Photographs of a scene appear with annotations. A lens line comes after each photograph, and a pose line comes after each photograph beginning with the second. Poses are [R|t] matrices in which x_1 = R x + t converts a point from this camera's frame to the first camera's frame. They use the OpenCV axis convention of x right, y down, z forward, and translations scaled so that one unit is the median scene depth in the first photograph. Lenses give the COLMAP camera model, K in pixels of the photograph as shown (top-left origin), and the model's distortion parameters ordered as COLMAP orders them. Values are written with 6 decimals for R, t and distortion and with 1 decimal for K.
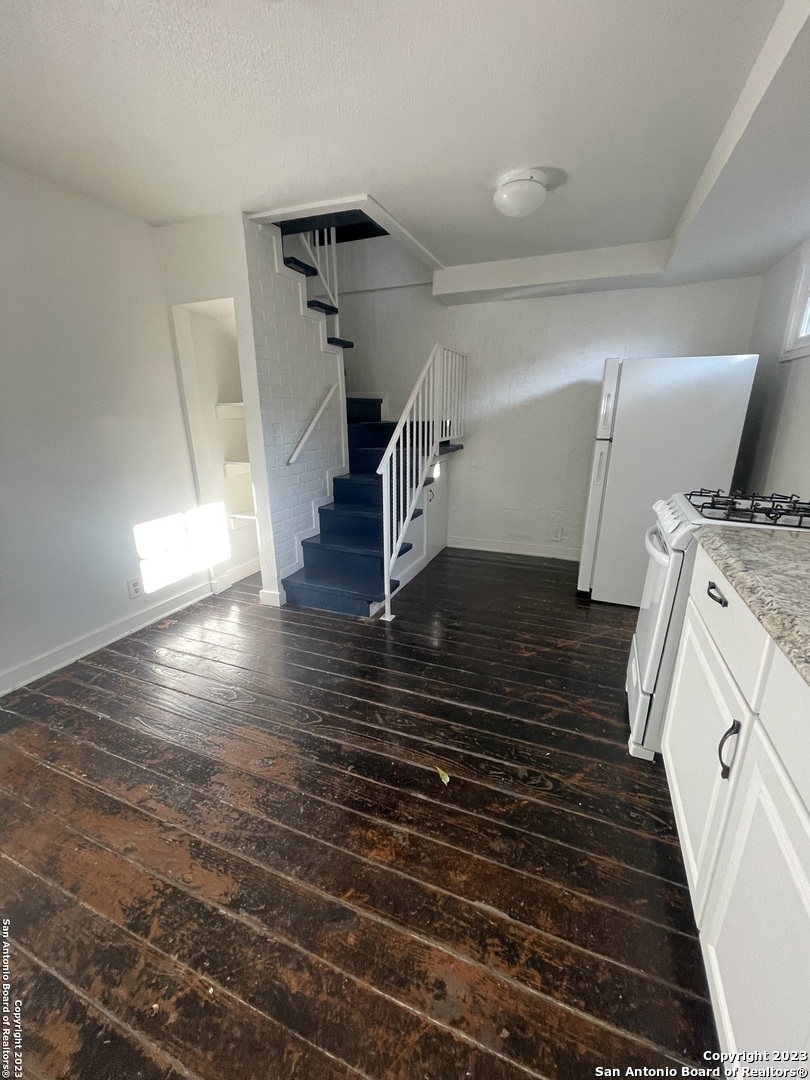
lens RADIAL K [[440.7, 0, 402.4], [0, 440.7, 536.3], [0, 0, 1]] dist [0.011126, 0.000229]
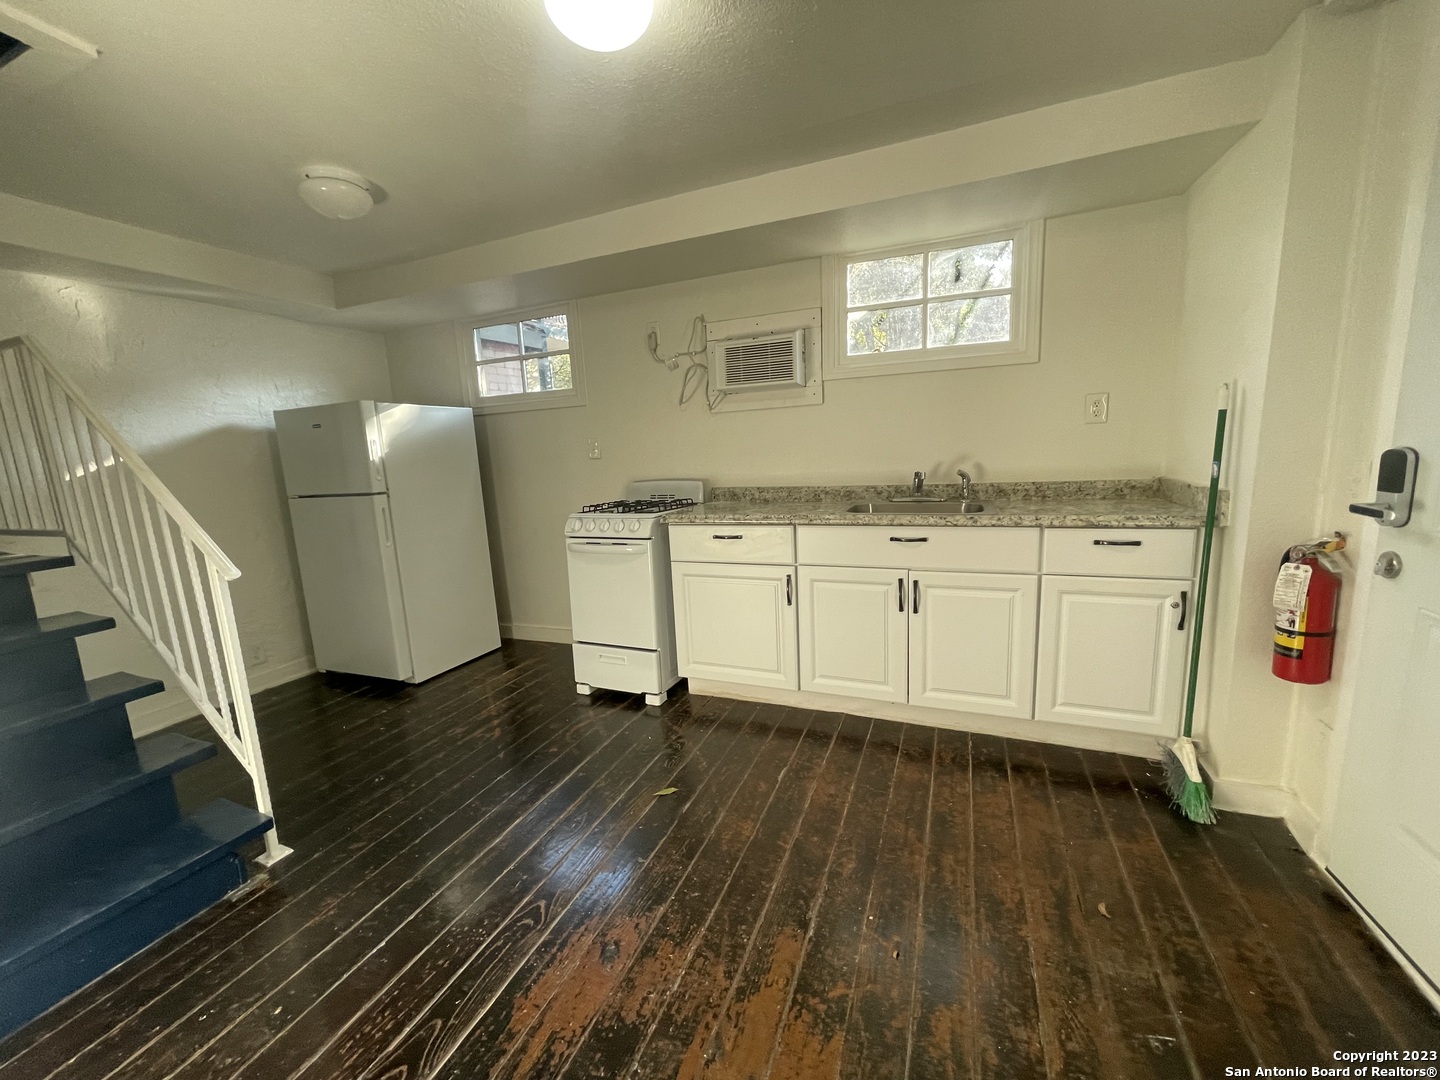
lens RADIAL K [[587.6, 0, 715.0], [0, 587.6, 547.2], [0, 0, 1]] dist [0.011126, 0.000229]
pose [[-0.006798, -0.162145, 0.986744, -1.327586], [0.330538, 0.930936, 0.155252, -0.173160], [-0.943768, 0.327212, 0.047266, 0.751244]]
